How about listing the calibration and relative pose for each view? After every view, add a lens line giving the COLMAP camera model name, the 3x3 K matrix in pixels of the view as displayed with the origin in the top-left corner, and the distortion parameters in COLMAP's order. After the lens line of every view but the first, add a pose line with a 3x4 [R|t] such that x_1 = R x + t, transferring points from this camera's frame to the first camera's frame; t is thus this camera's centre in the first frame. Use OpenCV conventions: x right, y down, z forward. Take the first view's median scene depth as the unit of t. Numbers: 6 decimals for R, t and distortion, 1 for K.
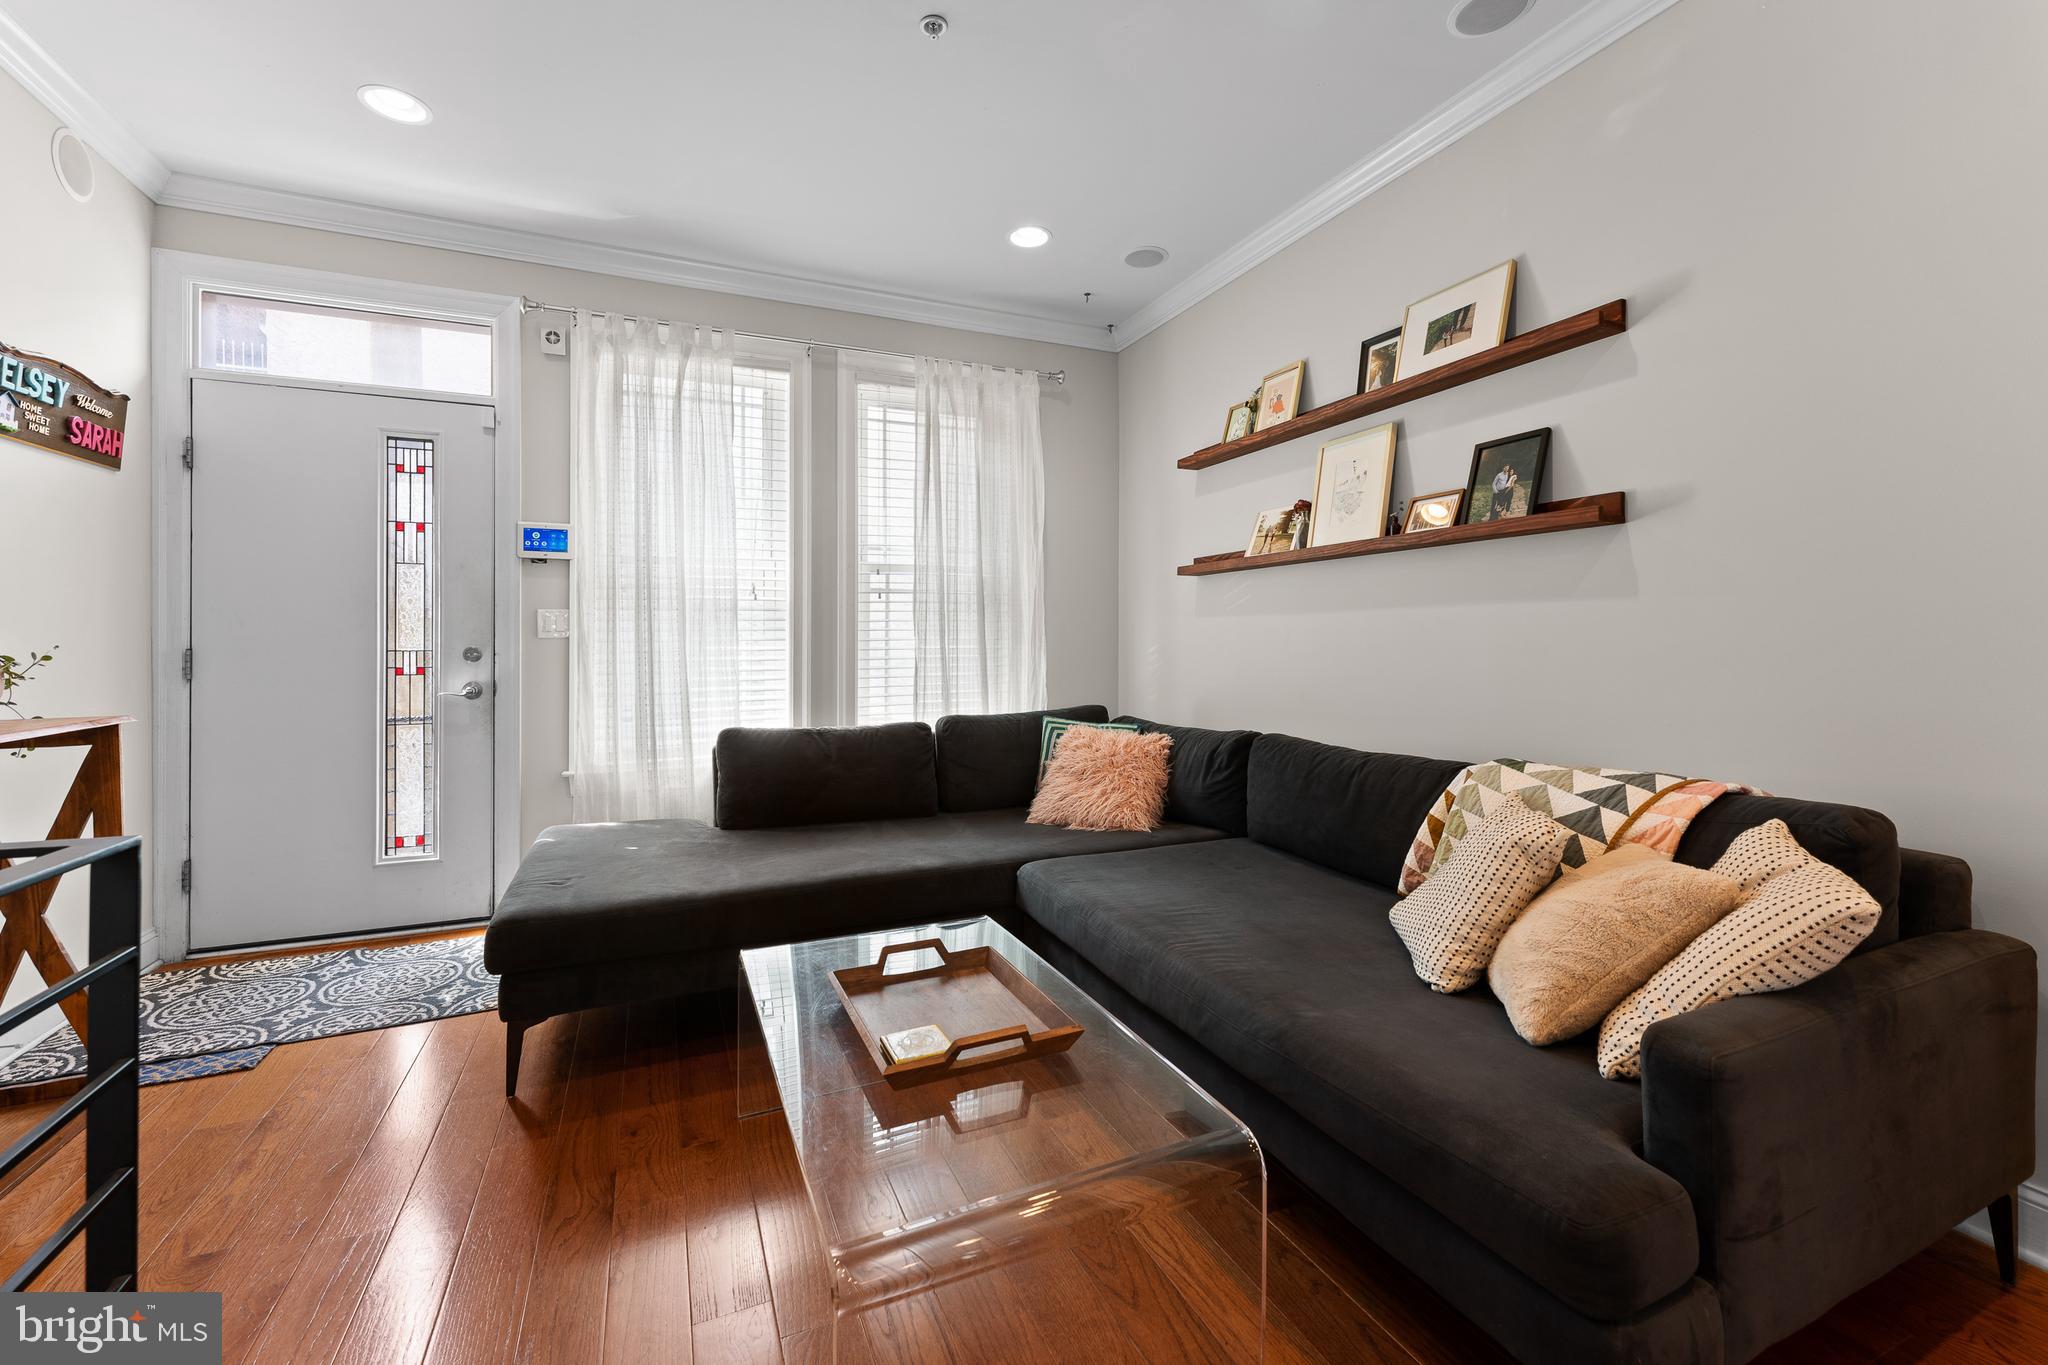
lens RADIAL K [[836.1, 0, 1024.5], [0, 836.1, 642.3], [0, 0, 1]] dist [-0.000250, 0.000207]
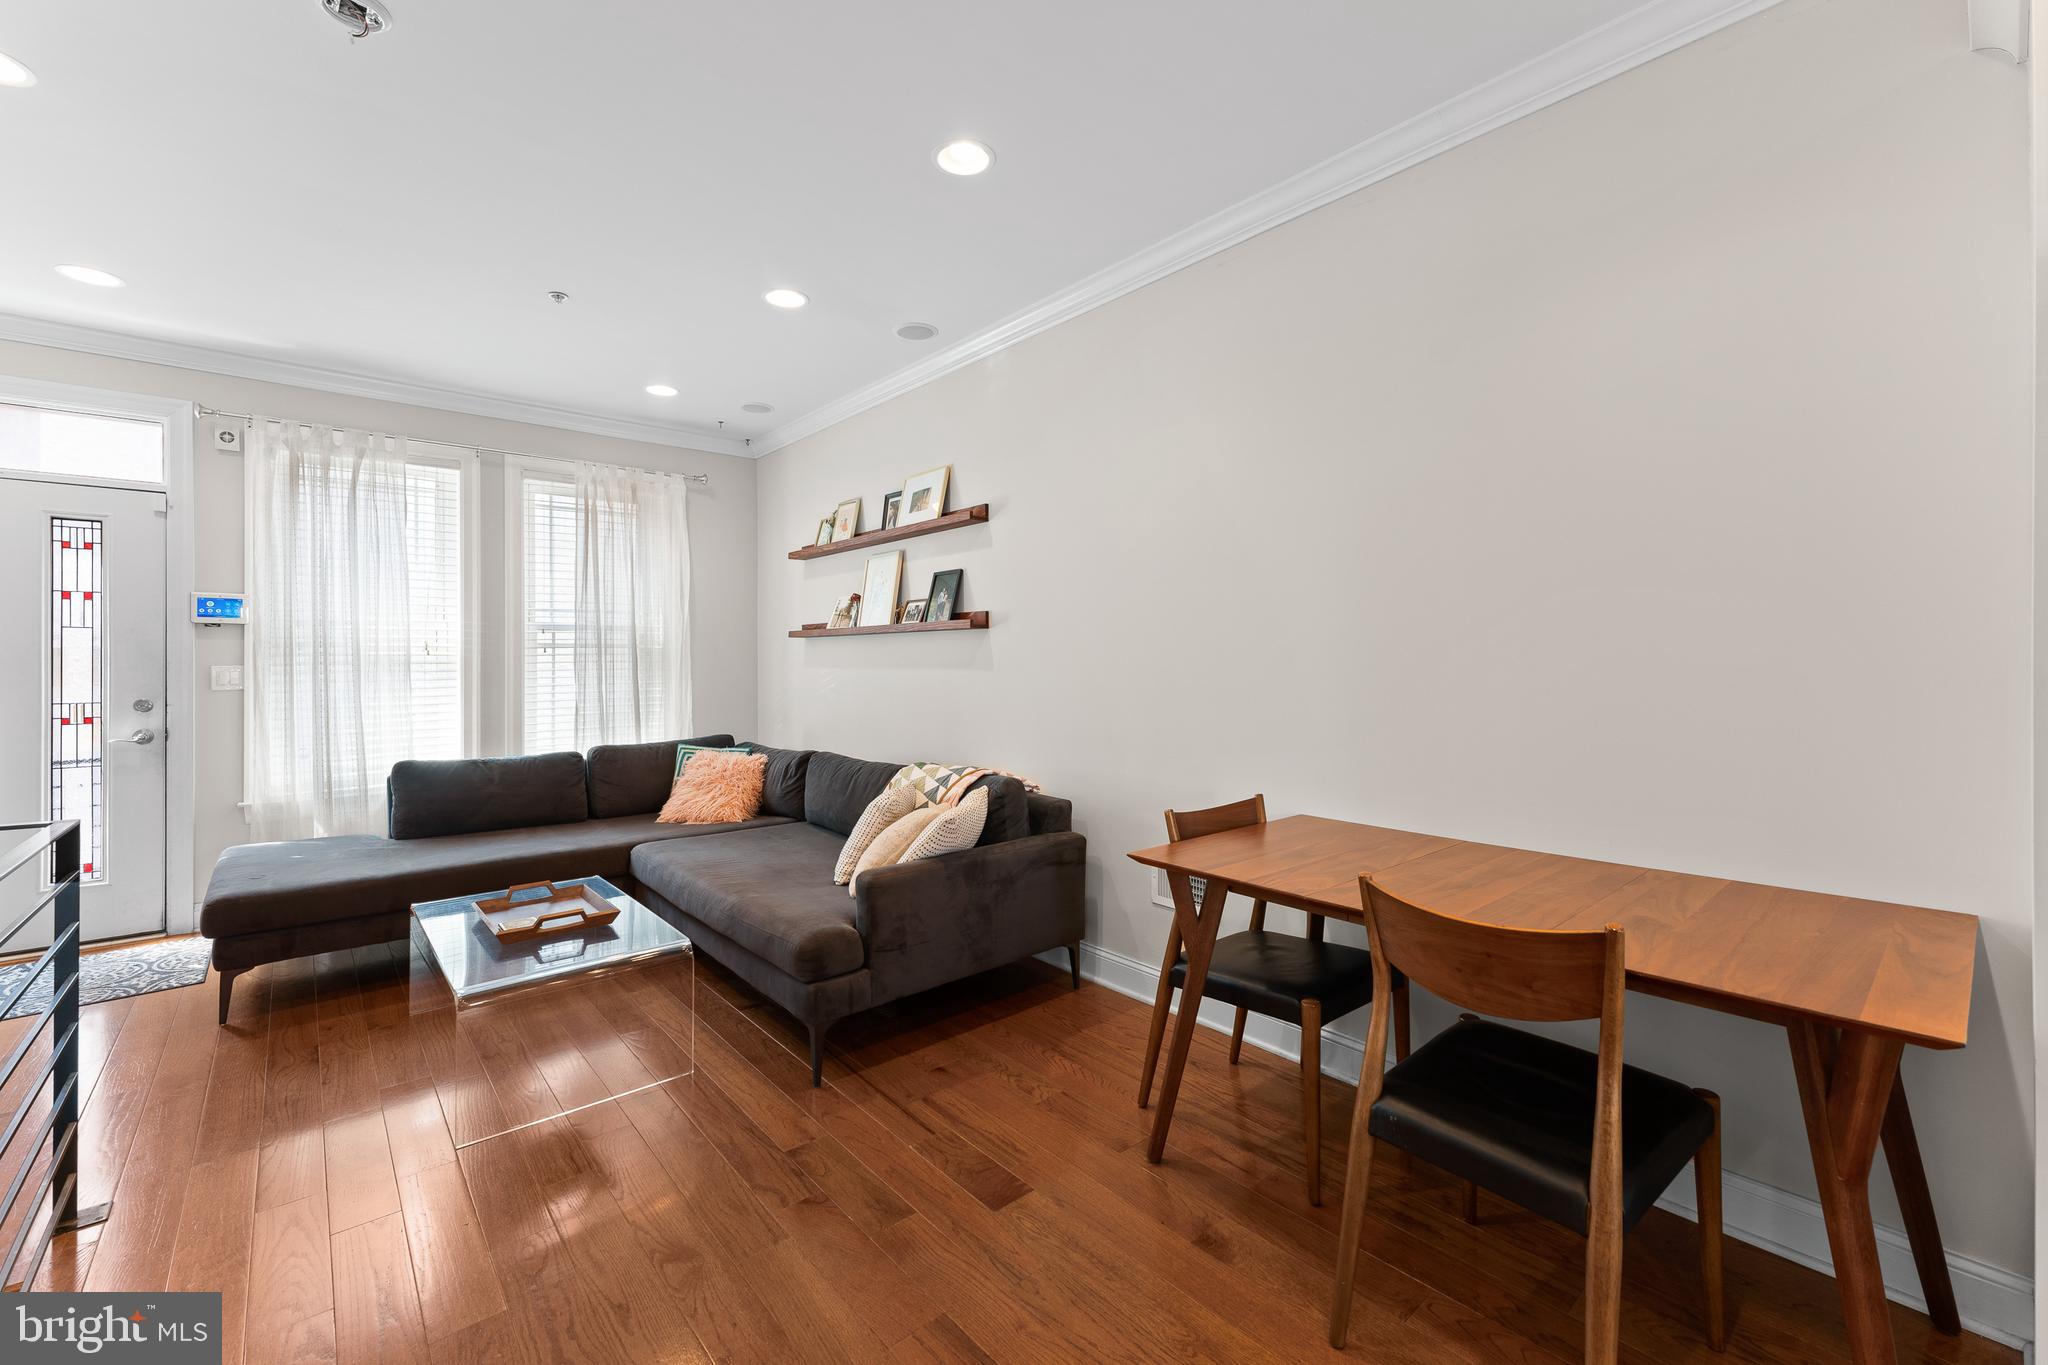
lens RADIAL K [[836.1, 0, 1022.0], [0, 836.1, 664.8], [0, 0, 1]] dist [-0.000250, 0.000207]
pose [[0.956087, -0.001238, 0.293081, 0.170250], [0.000198, 0.999994, 0.003578, -0.046473], [-0.293083, -0.003363, 0.956081, -0.478443]]
